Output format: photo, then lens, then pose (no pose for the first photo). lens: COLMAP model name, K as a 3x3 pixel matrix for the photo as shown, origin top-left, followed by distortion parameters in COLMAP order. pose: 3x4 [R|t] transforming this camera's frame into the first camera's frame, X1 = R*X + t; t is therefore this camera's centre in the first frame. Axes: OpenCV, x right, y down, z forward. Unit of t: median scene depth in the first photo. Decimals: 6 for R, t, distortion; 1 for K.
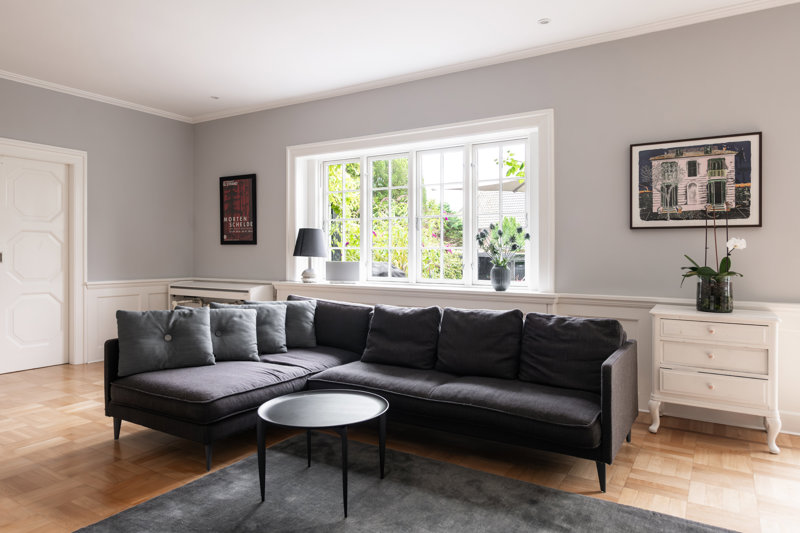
lens RADIAL K [[483.8, 0, 398.8], [0, 483.8, 262.0], [0, 0, 1]] dist [0.025029, 0.001329]
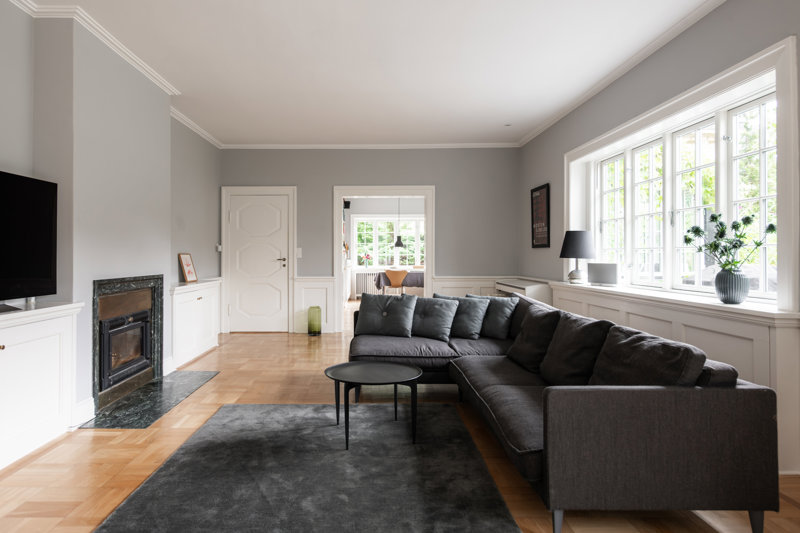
lens RADIAL K [[449.6, 0, 394.8], [0, 449.6, 259.9], [0, 0, 1]] dist [0.001063, -0.001564]
pose [[0.577678, 0.001738, -0.816263, 0.534223], [-0.009598, 0.999943, -0.004664, 0.000522], [0.816208, 0.010529, 0.577662, 0.207268]]
